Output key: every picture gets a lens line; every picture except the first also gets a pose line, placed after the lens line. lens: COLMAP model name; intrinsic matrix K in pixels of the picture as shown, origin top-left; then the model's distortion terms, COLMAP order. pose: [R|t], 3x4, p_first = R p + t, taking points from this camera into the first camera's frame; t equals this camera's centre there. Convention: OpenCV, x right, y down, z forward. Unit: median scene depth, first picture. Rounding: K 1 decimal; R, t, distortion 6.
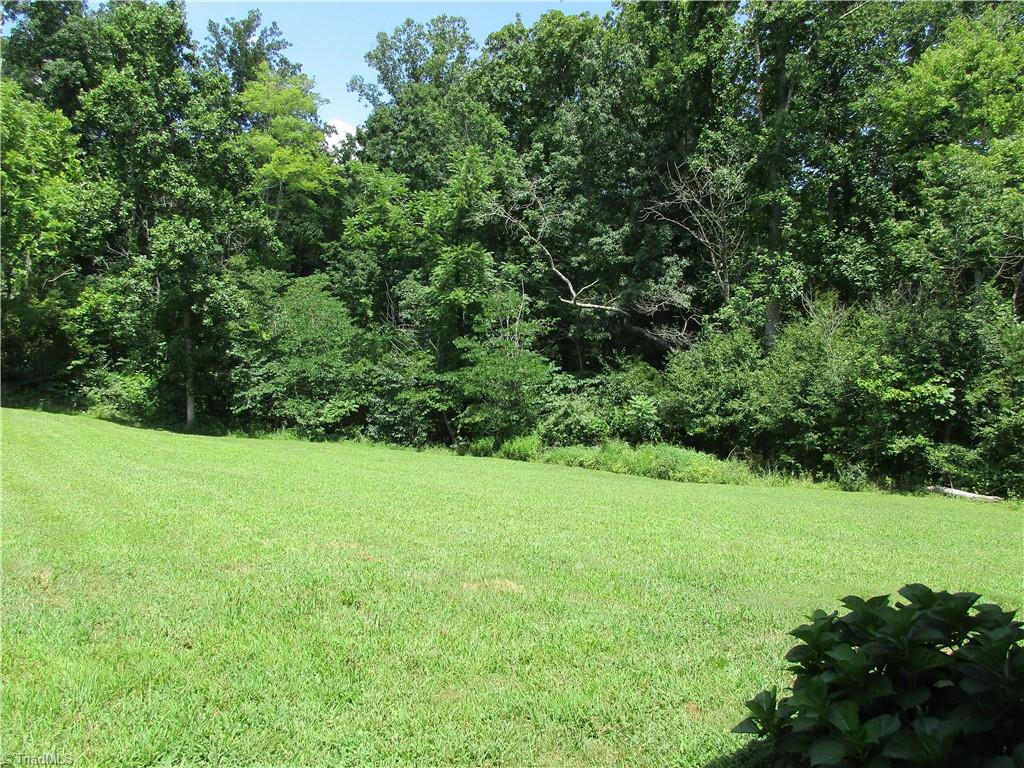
lens RADIAL K [[762.6, 0, 511.0], [0, 762.6, 377.6], [0, 0, 1]] dist [-0.013893, 0.012627]
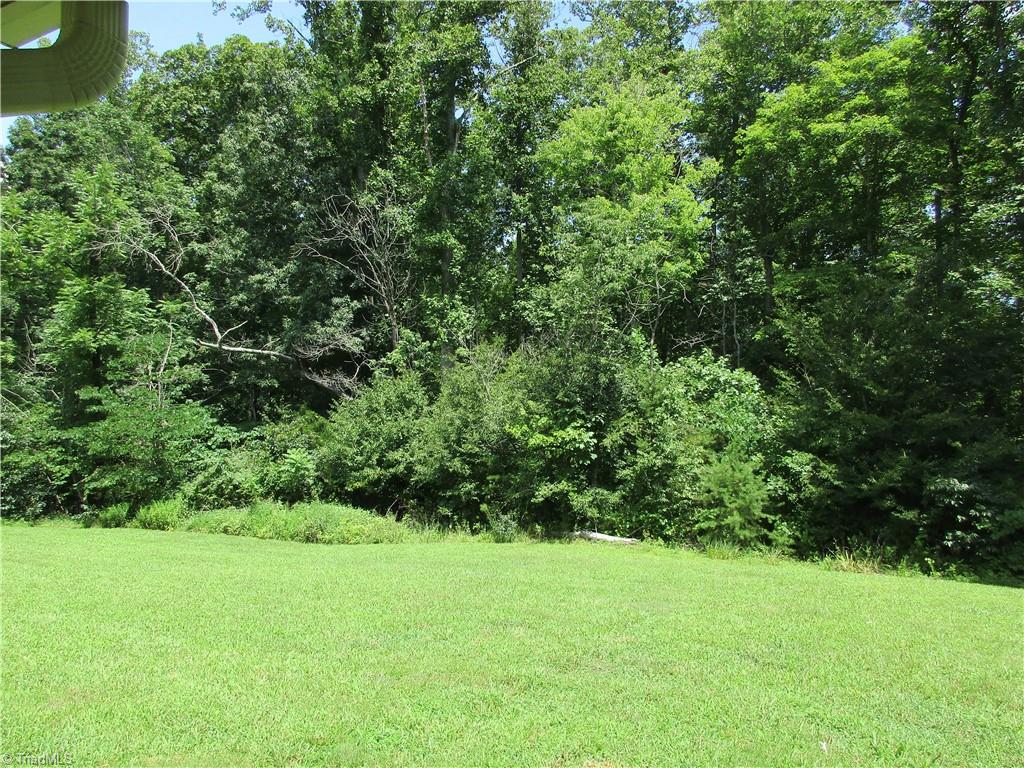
lens RADIAL K [[762.6, 0, 511.0], [0, 762.6, 377.6], [0, 0, 1]] dist [-0.013893, 0.012627]
pose [[0.948518, -0.008171, 0.316617, 0.120629], [0.026798, 0.998153, -0.054523, -0.004454], [-0.315587, 0.060201, 0.946985, 0.057365]]
